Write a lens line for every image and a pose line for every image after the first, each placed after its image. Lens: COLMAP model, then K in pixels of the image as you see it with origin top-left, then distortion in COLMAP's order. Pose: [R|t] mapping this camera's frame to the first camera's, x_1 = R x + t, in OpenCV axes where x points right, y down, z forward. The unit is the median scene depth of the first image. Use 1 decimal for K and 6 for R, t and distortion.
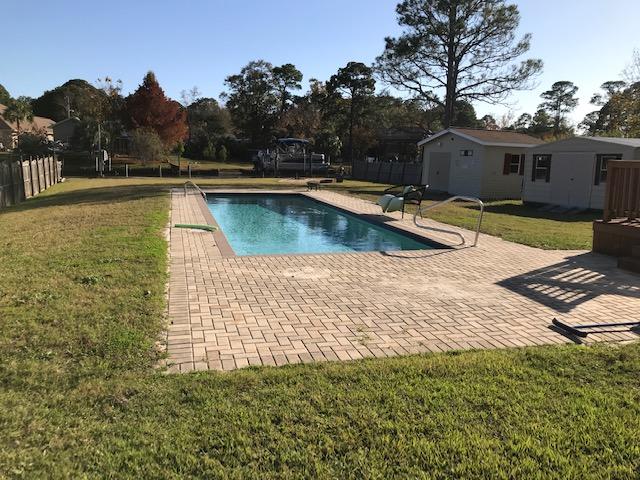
lens RADIAL K [[521.1, 0, 320.0], [0, 521.1, 240.0], [0, 0, 1]] dist [0.083203, -0.154691]
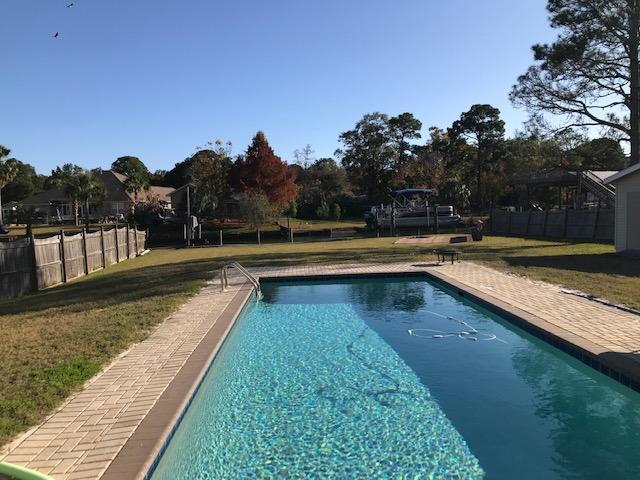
lens RADIAL K [[521.1, 0, 320.0], [0, 521.1, 240.0], [0, 0, 1]] dist [0.083203, -0.154691]
pose [[0.972287, -0.042529, -0.229888, -0.003554], [0.017889, 0.993966, -0.108224, -0.013557], [0.233104, 0.101112, 0.967181, 0.088724]]
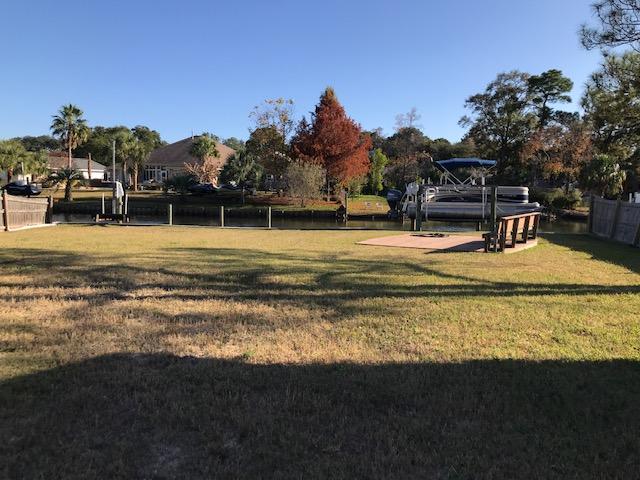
lens RADIAL K [[521.1, 0, 320.0], [0, 521.1, 240.0], [0, 0, 1]] dist [0.083203, -0.154691]
pose [[0.857092, 0.041866, -0.513460, 0.050953], [-0.082392, 0.995003, -0.056402, -0.034680], [0.508533, 0.090647, 0.856258, 0.240532]]
